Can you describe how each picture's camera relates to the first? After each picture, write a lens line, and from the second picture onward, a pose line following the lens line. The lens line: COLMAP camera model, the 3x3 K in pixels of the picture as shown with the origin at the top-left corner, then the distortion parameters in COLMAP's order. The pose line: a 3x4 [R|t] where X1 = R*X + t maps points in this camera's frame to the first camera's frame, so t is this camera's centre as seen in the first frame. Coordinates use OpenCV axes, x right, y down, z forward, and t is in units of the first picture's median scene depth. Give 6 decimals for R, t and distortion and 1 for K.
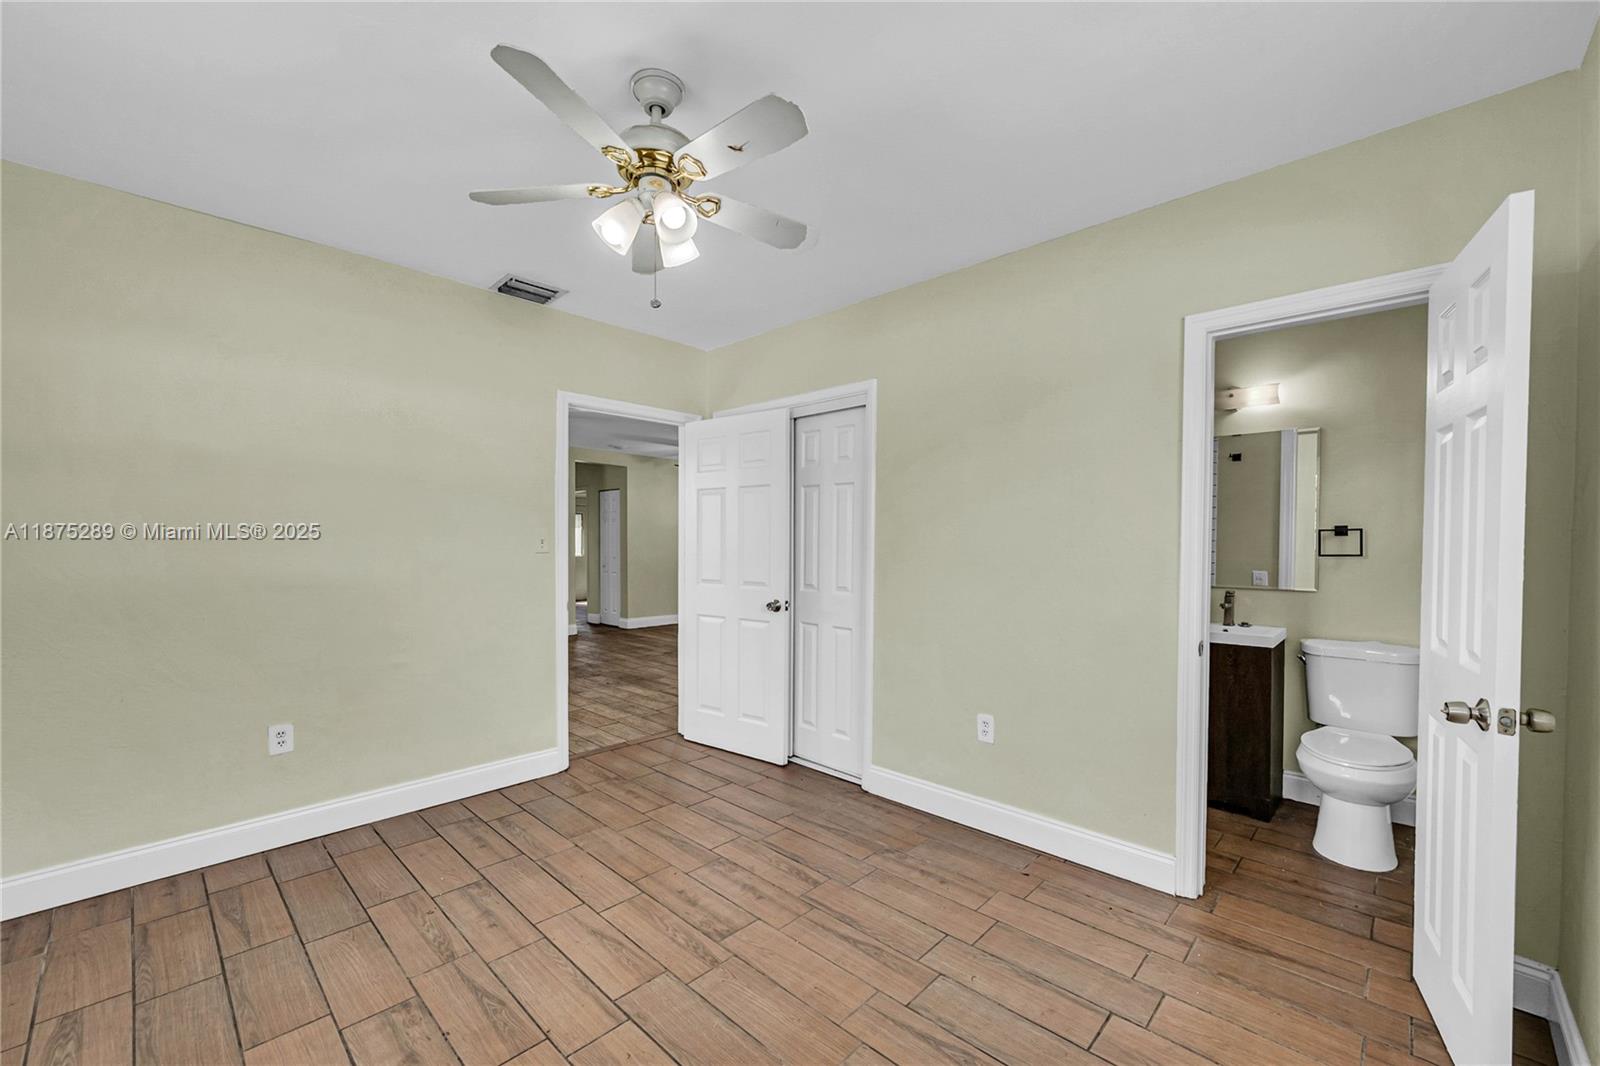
lens RADIAL K [[628.2, 0, 789.4], [0, 628.2, 542.1], [0, 0, 1]] dist [-0.002243, 0.000430]
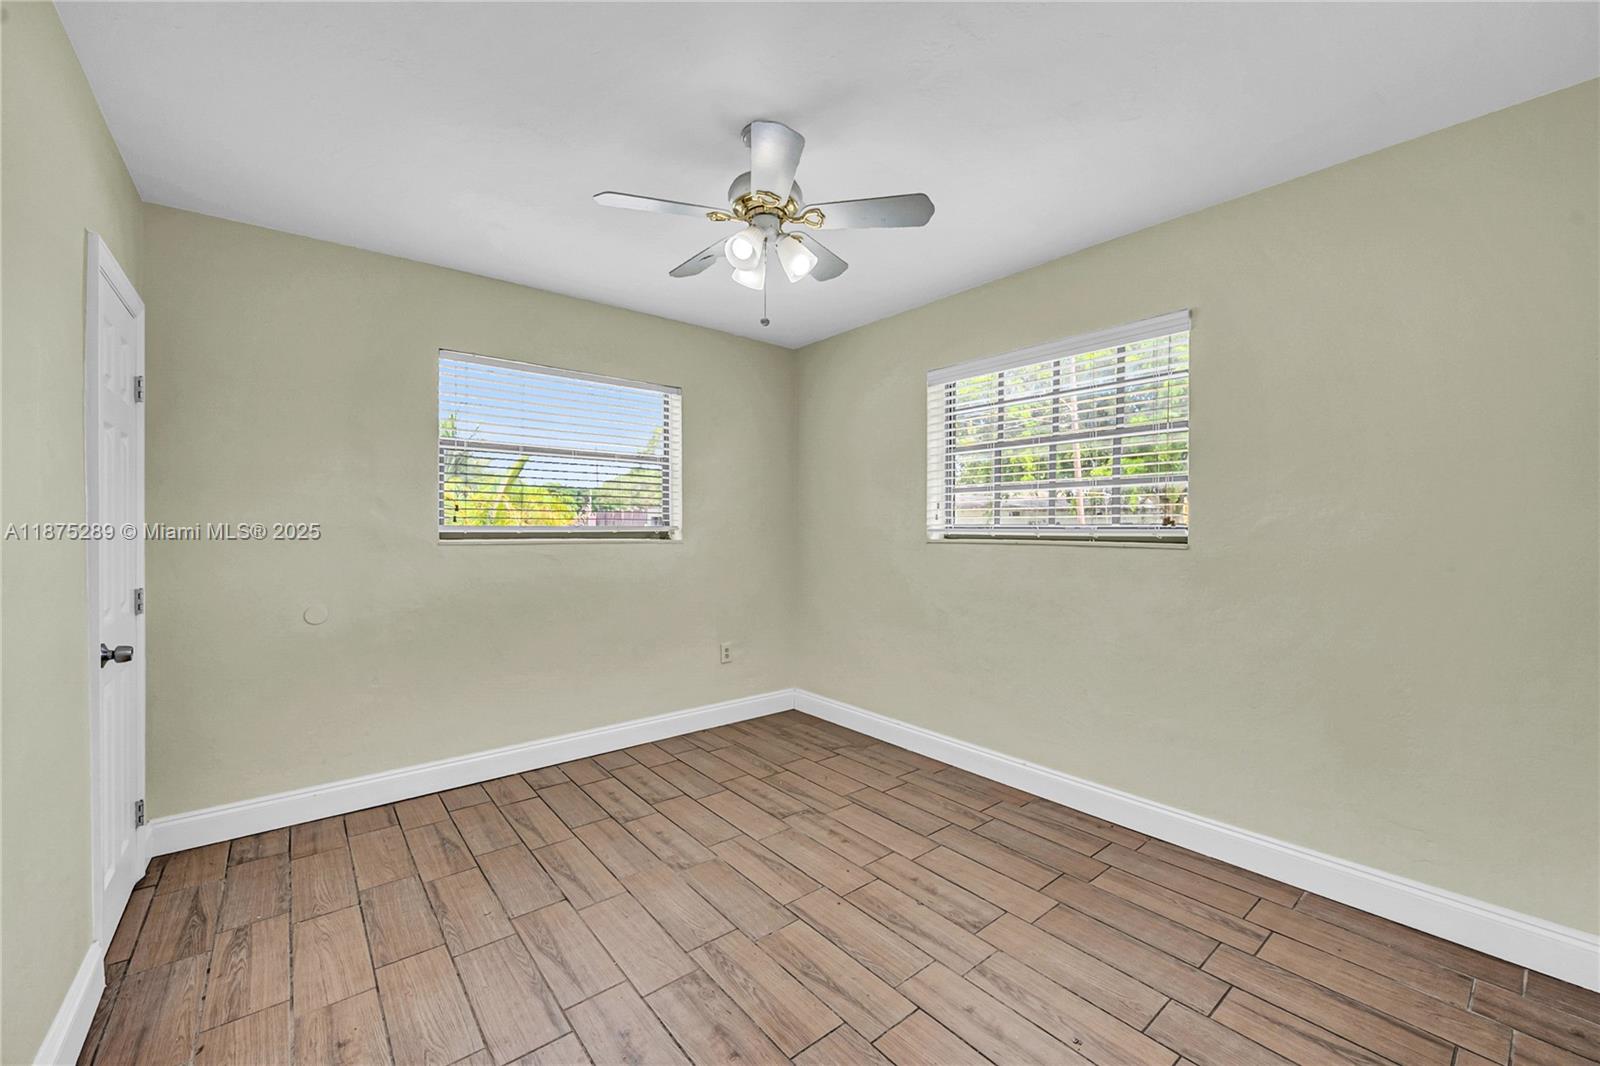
lens RADIAL K [[628.2, 0, 804.1], [0, 628.2, 532.5], [0, 0, 1]] dist [-0.002243, 0.000430]
pose [[-0.993896, -0.004432, 0.110229, -0.377696], [-0.003850, 0.999977, 0.005495, 0.000270], [-0.110251, 0.005037, -0.993891, 1.966821]]
